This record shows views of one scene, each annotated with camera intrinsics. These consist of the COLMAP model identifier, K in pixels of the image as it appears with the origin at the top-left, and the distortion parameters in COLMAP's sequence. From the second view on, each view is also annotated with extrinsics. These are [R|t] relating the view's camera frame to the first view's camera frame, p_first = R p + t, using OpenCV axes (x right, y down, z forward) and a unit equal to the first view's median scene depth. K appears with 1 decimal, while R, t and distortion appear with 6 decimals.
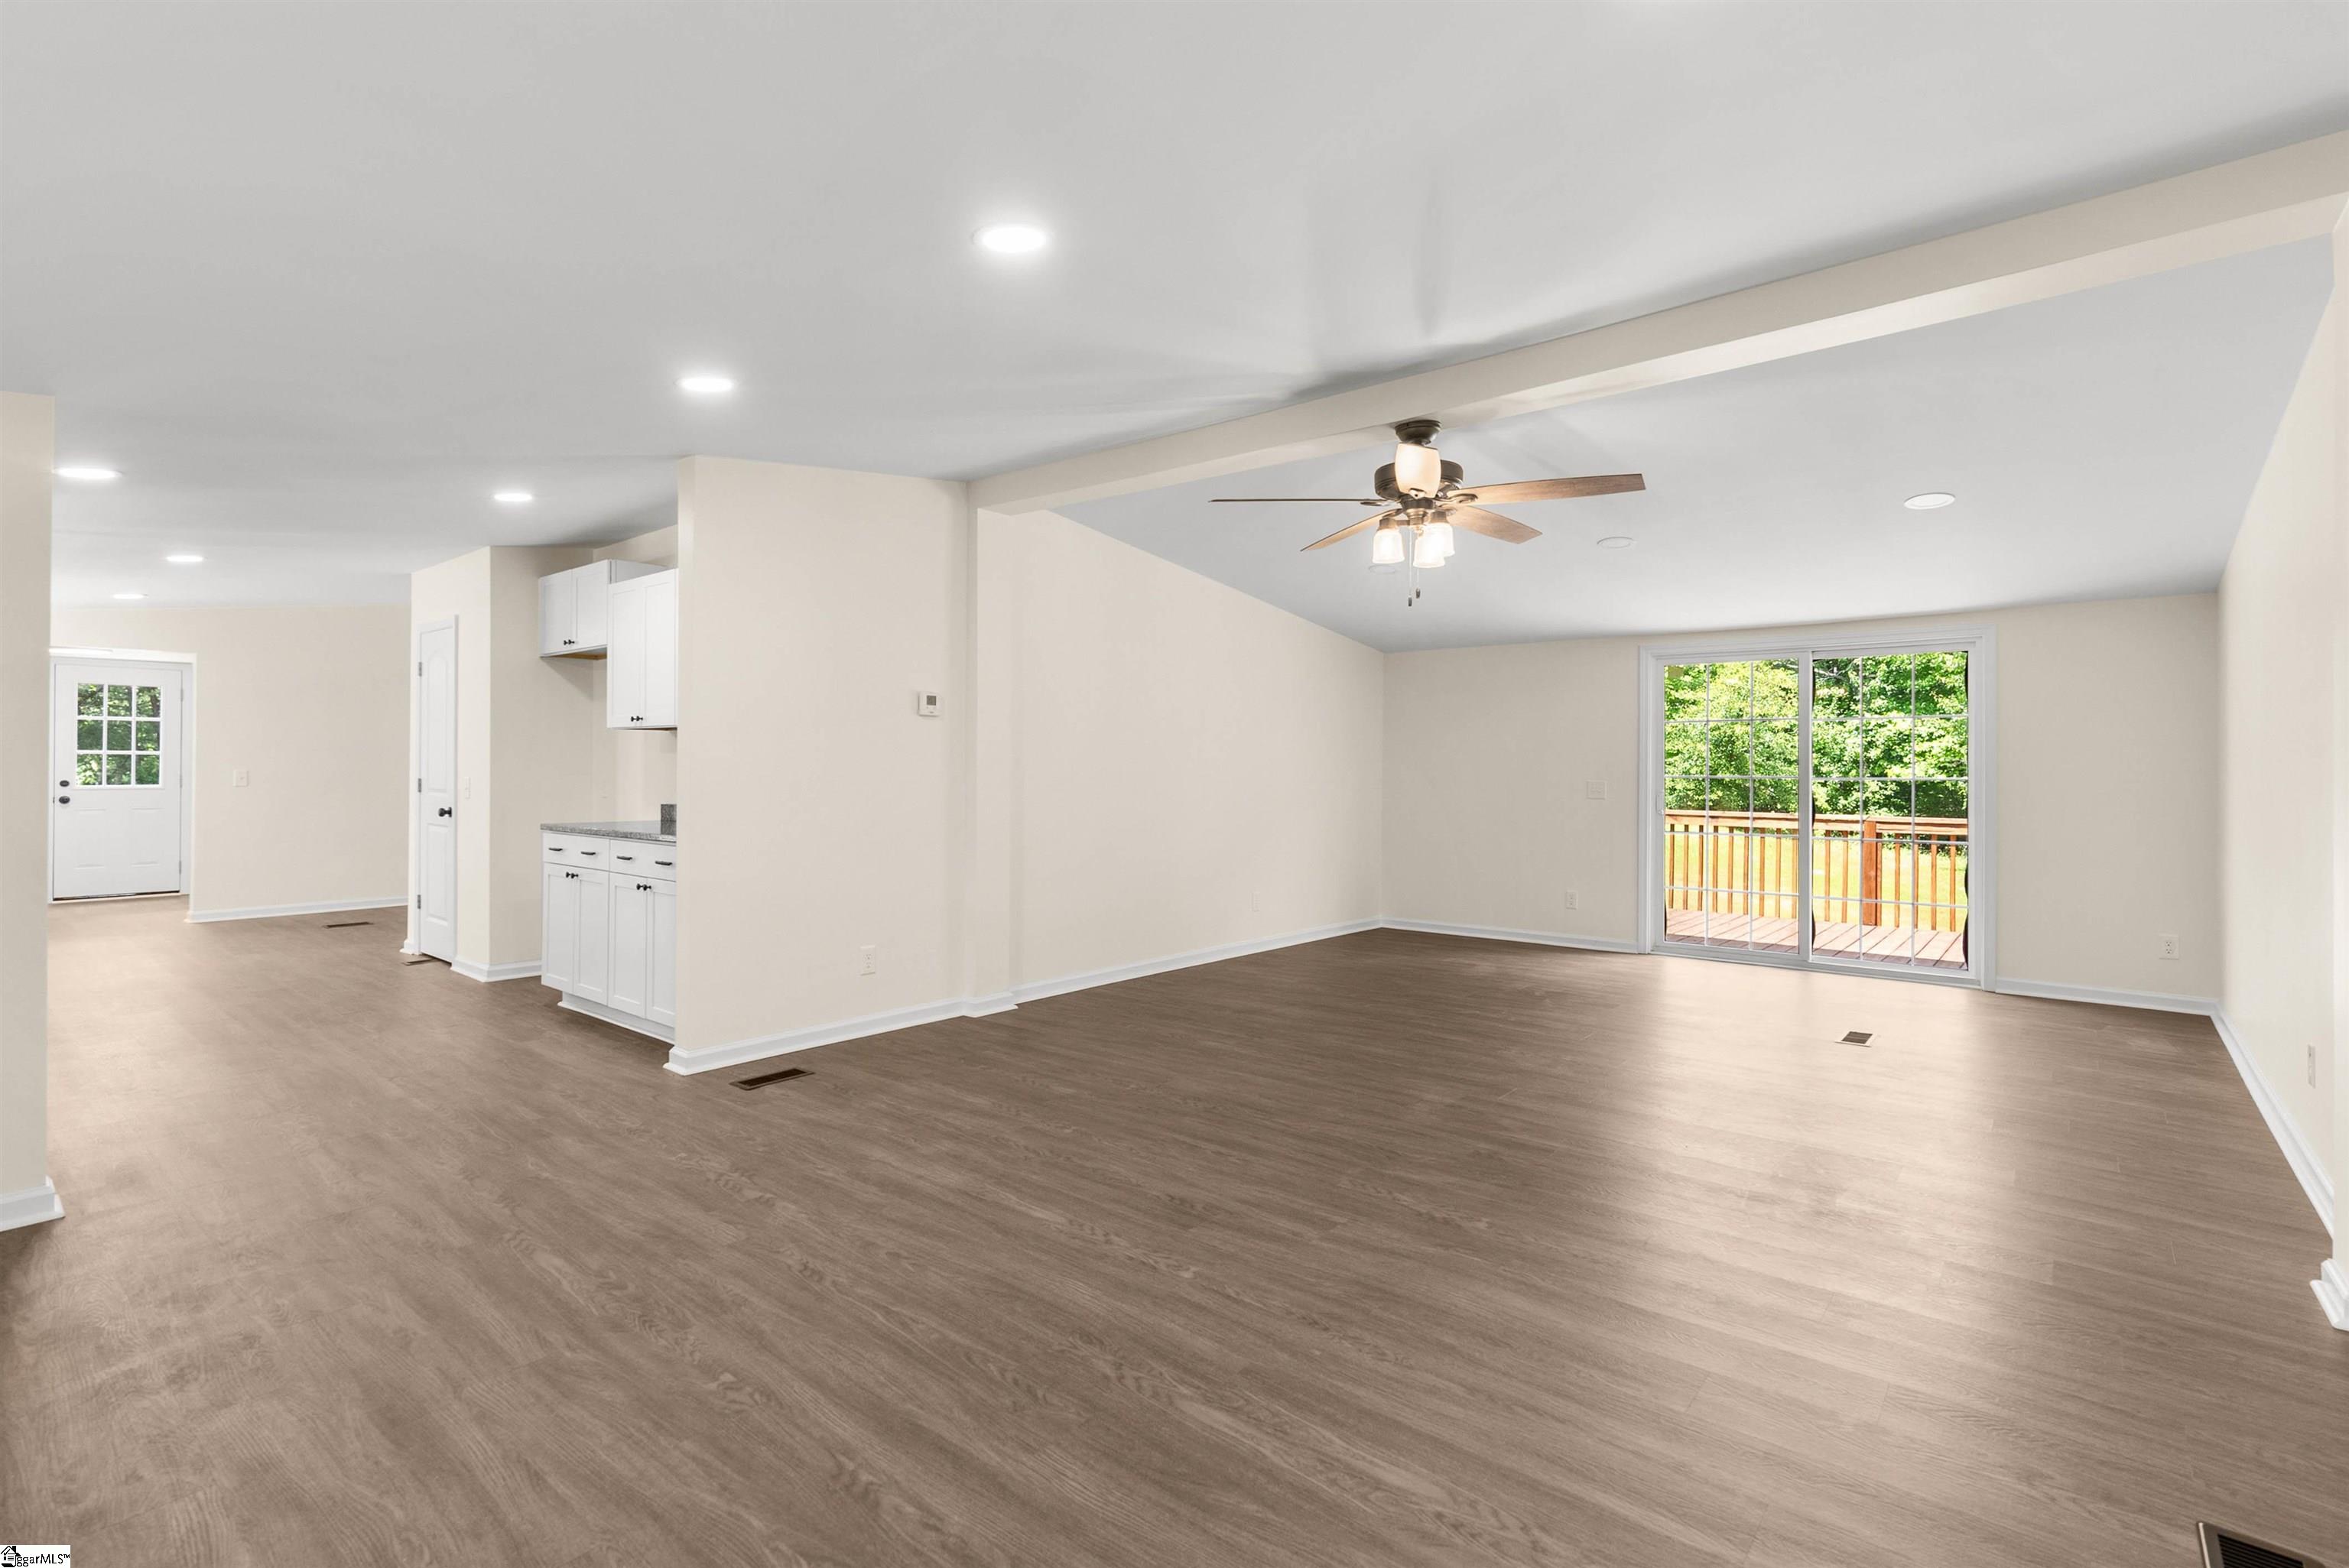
lens RADIAL K [[1086.6, 0, 1221.5], [0, 1086.6, 766.9], [0, 0, 1]] dist [-0.007489, -0.000078]
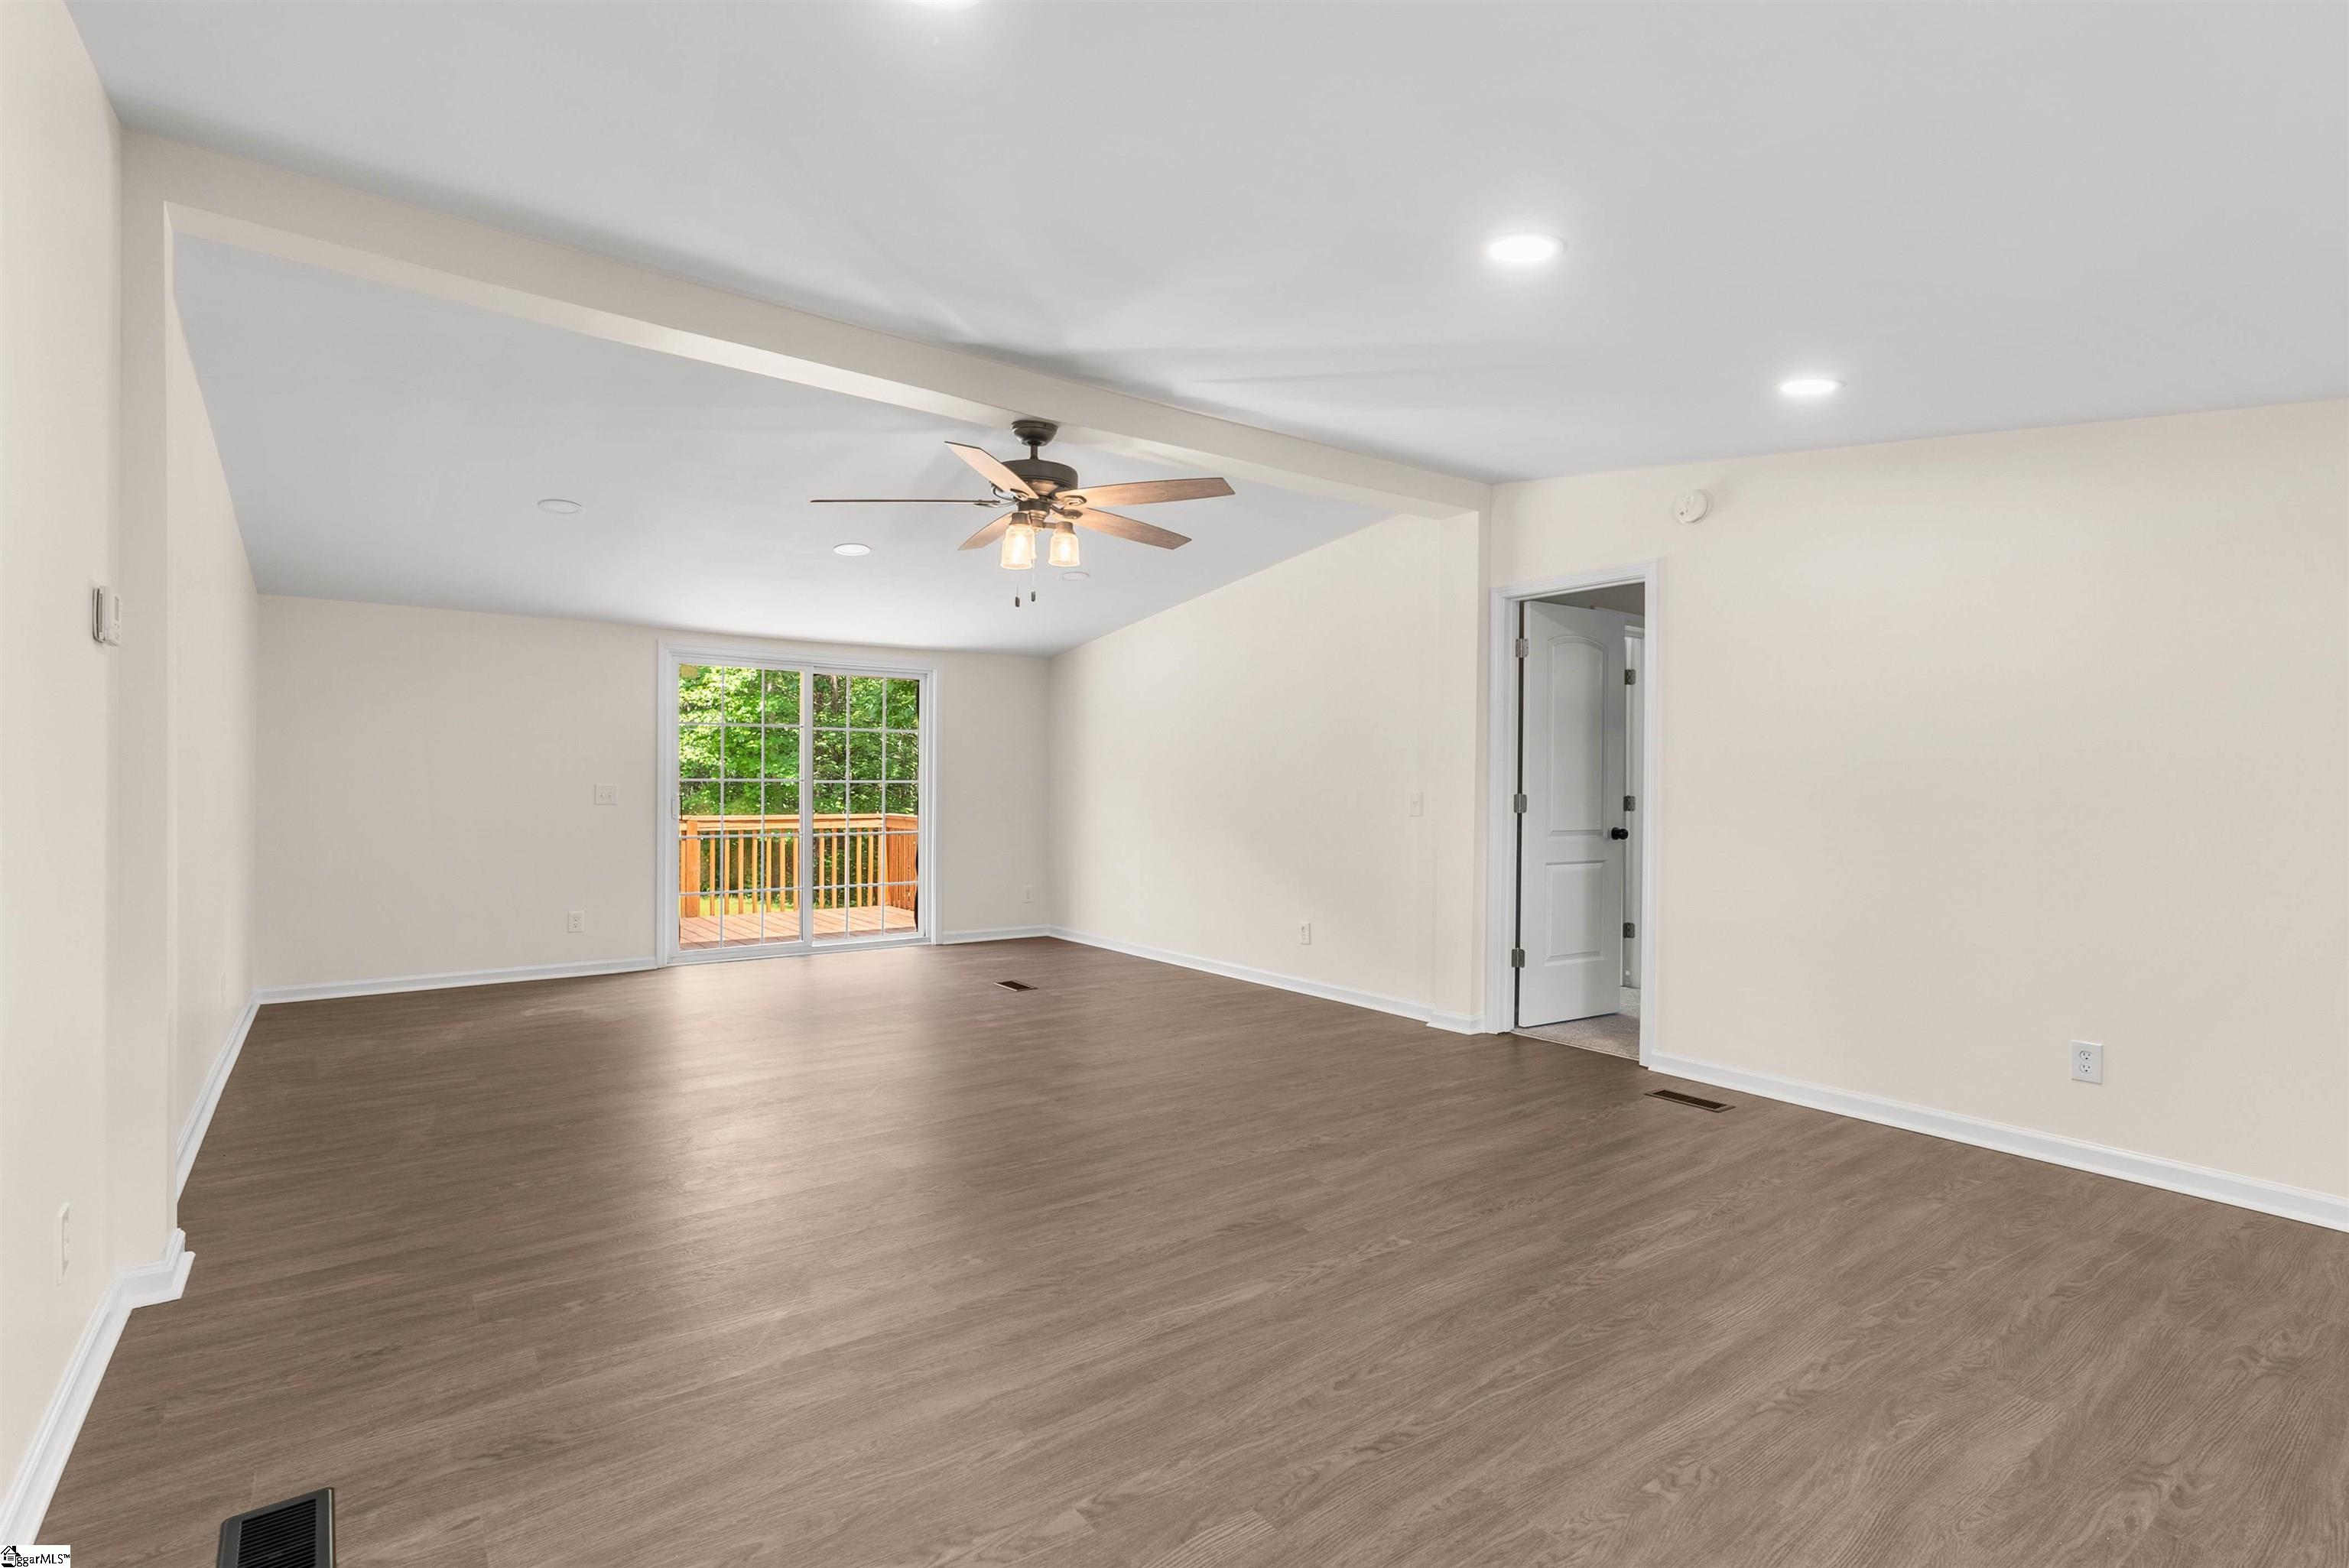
lens RADIAL K [[1086.6, 0, 1168.4], [0, 1086.6, 789.7], [0, 0, 1]] dist [-0.007489, -0.000078]
pose [[0.259894, -0.011076, 0.965574, -1.021233], [-0.008608, 0.999868, 0.013786, 0.002771], [-0.965599, -0.011894, 0.259764, 0.855803]]
